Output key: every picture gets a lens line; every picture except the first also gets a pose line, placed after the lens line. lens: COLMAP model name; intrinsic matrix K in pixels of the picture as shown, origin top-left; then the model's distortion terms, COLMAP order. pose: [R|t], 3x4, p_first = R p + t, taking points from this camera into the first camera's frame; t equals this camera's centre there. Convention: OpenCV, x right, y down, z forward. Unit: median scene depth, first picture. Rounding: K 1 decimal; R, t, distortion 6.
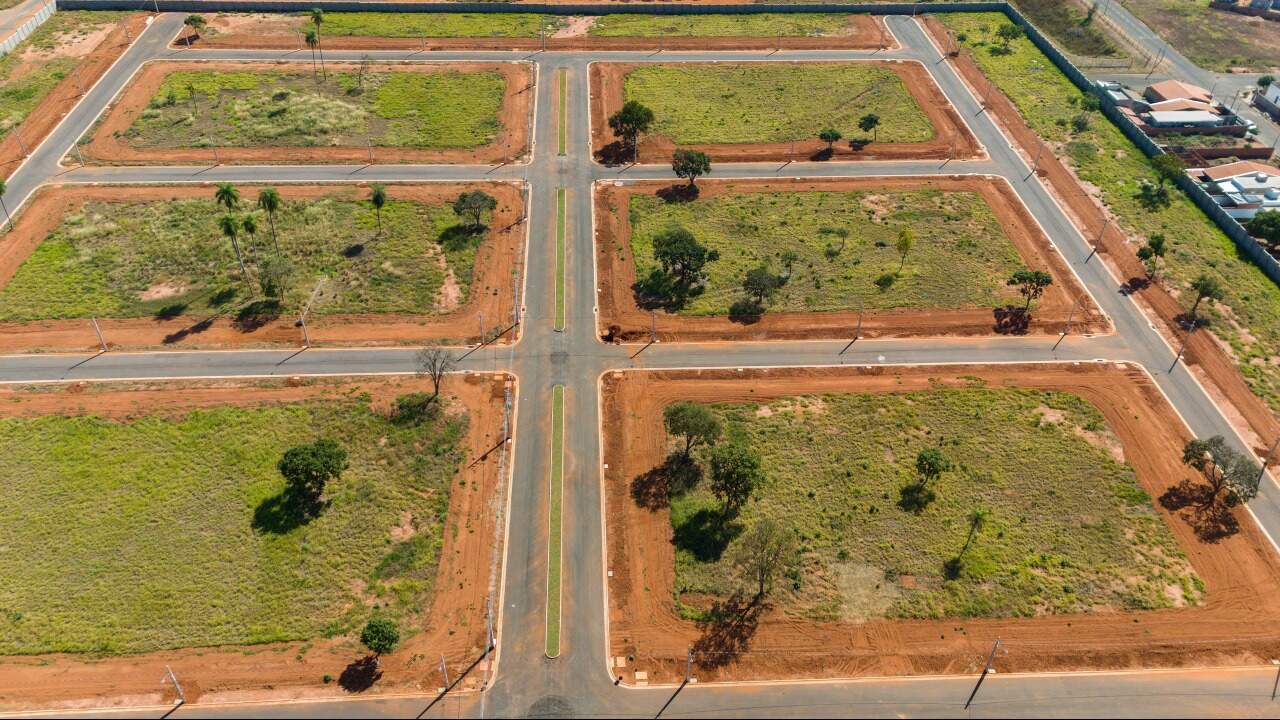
lens RADIAL K [[938.9, 0, 637.8], [0, 938.9, 367.9], [0, 0, 1]] dist [0.072574, -0.065112]
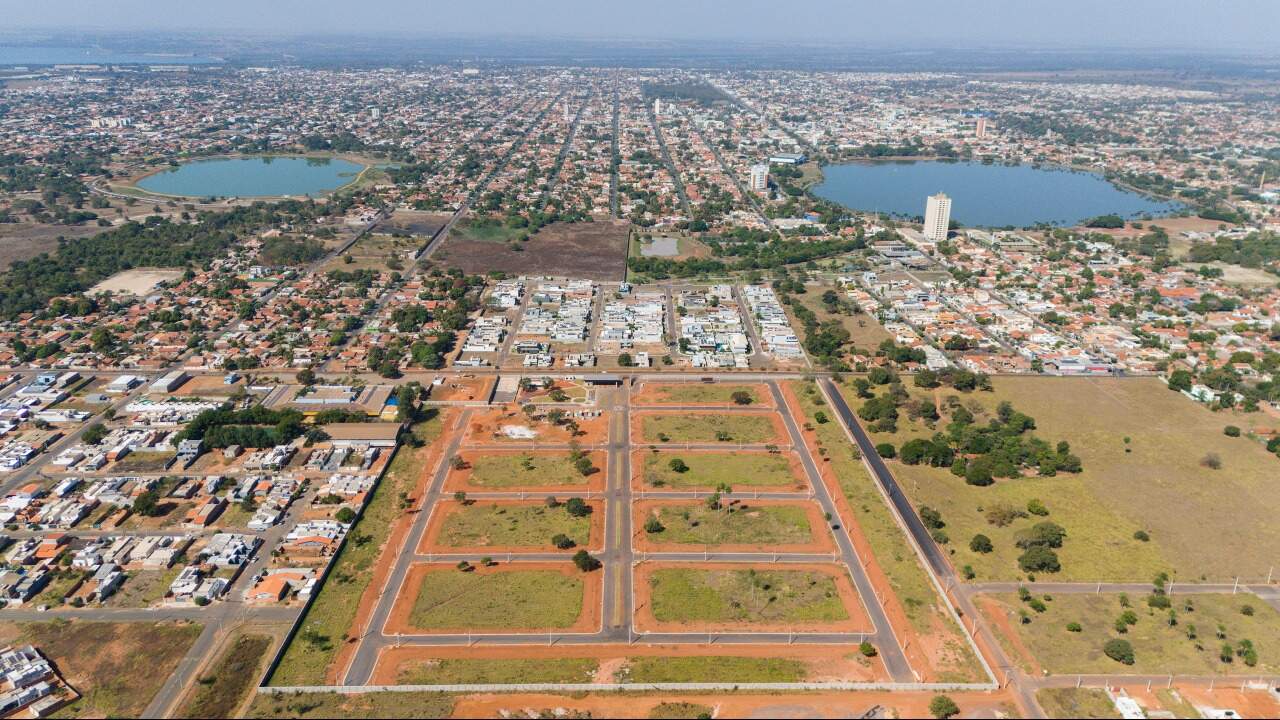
lens RADIAL K [[938.9, 0, 637.8], [0, 938.9, 367.9], [0, 0, 1]] dist [0.072574, -0.065112]
pose [[-0.999001, -0.036744, 0.025432, -0.213909], [0.002602, 0.520331, 0.853961, -2.951223], [-0.044611, 0.853174, -0.519716, 2.261728]]
